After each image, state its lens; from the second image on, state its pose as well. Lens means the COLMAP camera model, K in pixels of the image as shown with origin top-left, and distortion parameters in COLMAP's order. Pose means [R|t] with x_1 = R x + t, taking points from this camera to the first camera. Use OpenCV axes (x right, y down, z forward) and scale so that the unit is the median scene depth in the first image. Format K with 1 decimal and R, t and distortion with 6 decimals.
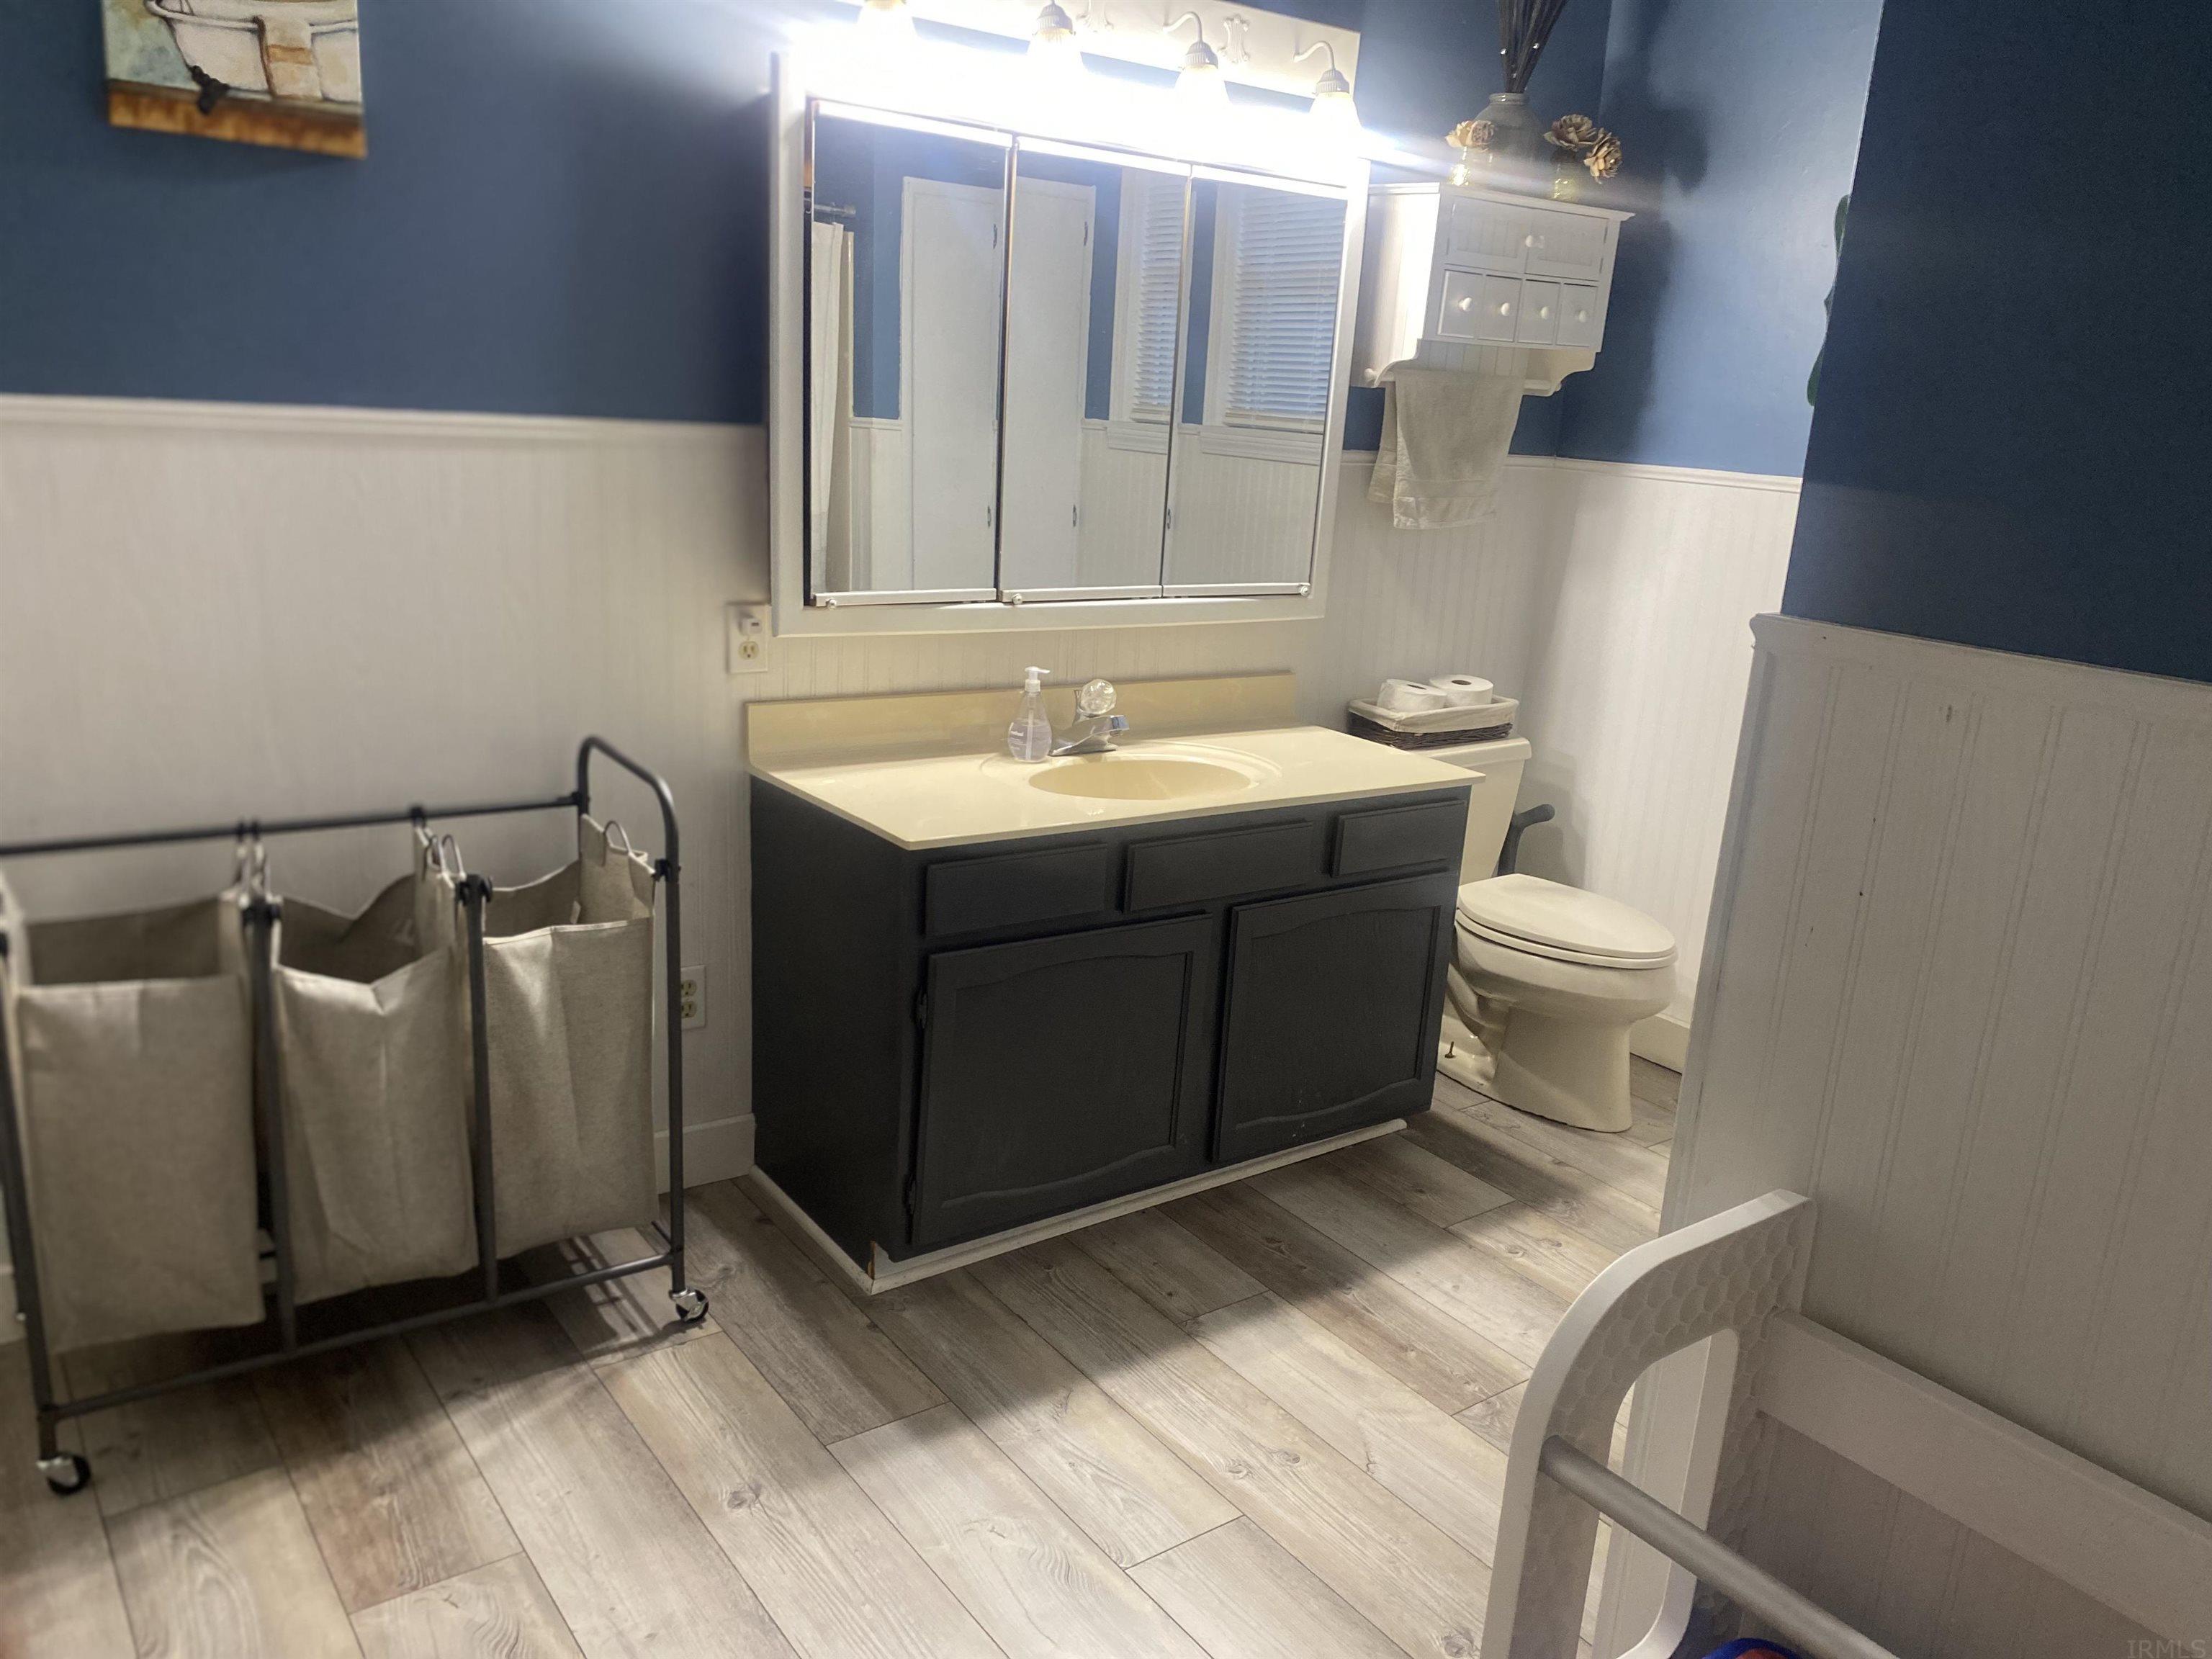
lens RADIAL K [[1672.0, 0, 1113.3], [0, 1672.0, 837.5], [0, 0, 1]] dist [0.058675, -0.065947]
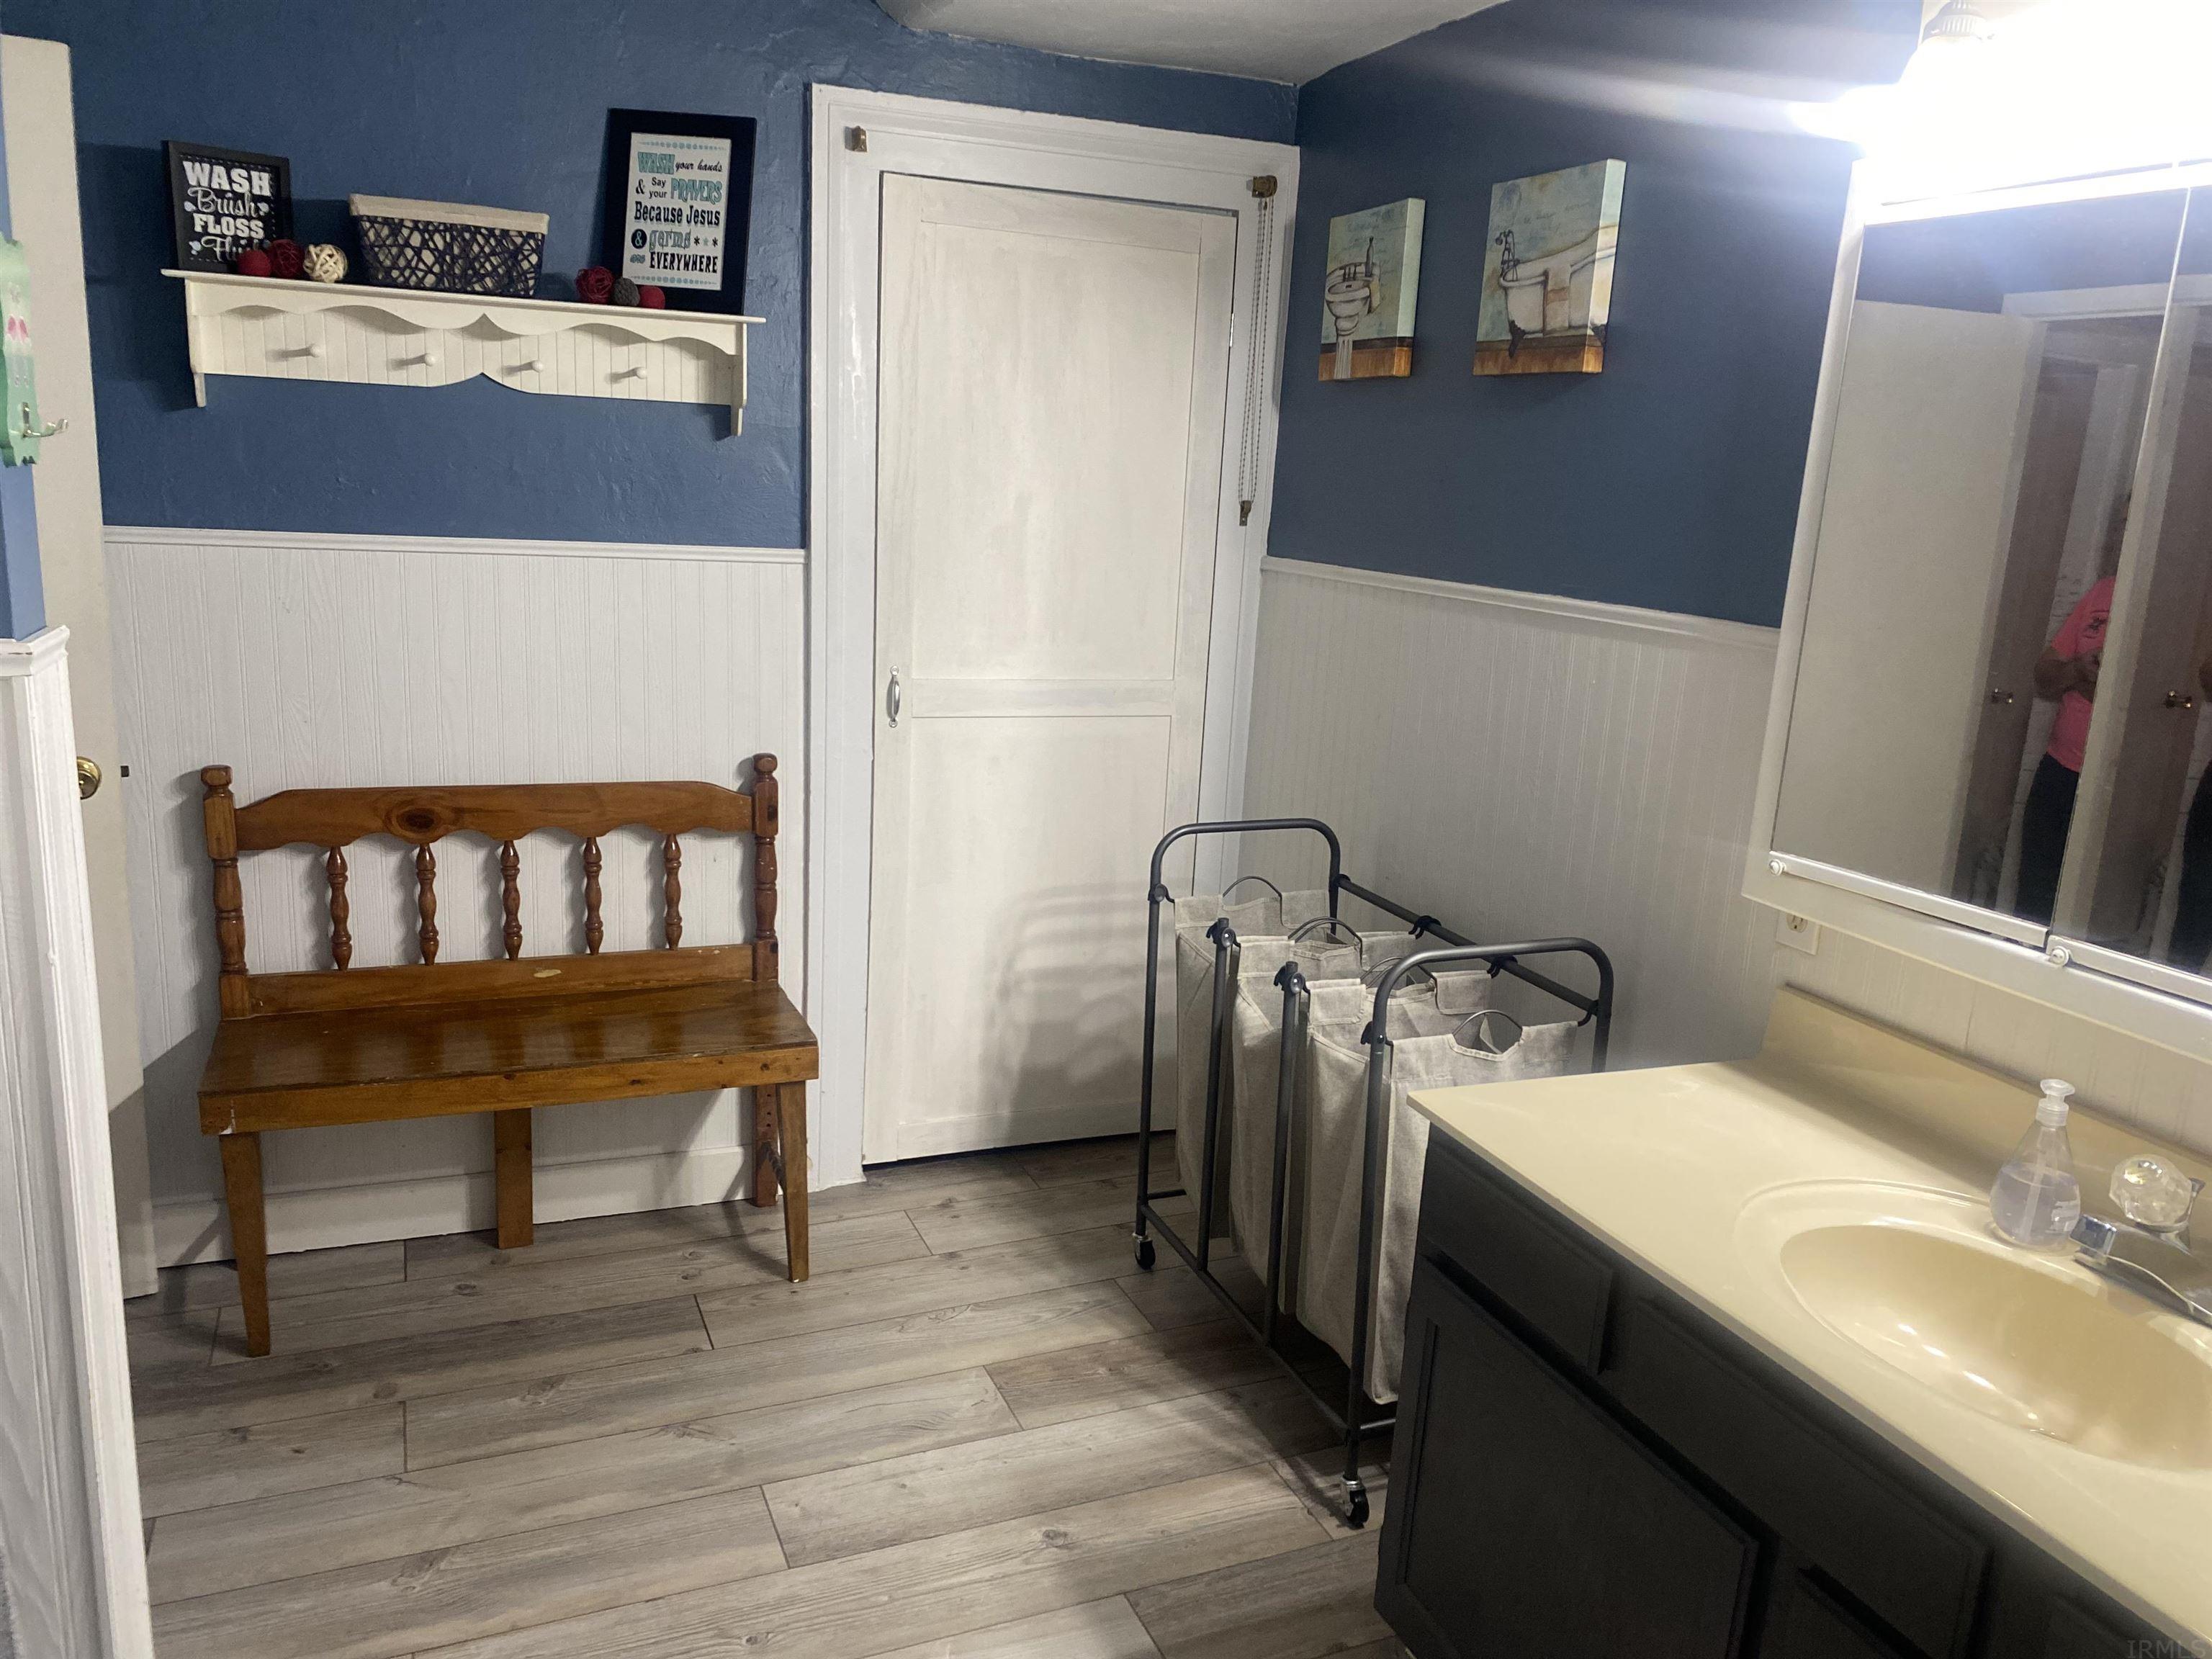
lens RADIAL K [[1672.0, 0, 1117.4], [0, 1672.0, 827.1], [0, 0, 1]] dist [0.058675, -0.065947]
pose [[-0.224776, 0.132520, -0.965357, 0.747595], [-0.318840, 0.926168, 0.201380, -0.259653], [0.920770, 0.353059, -0.165927, 1.040375]]
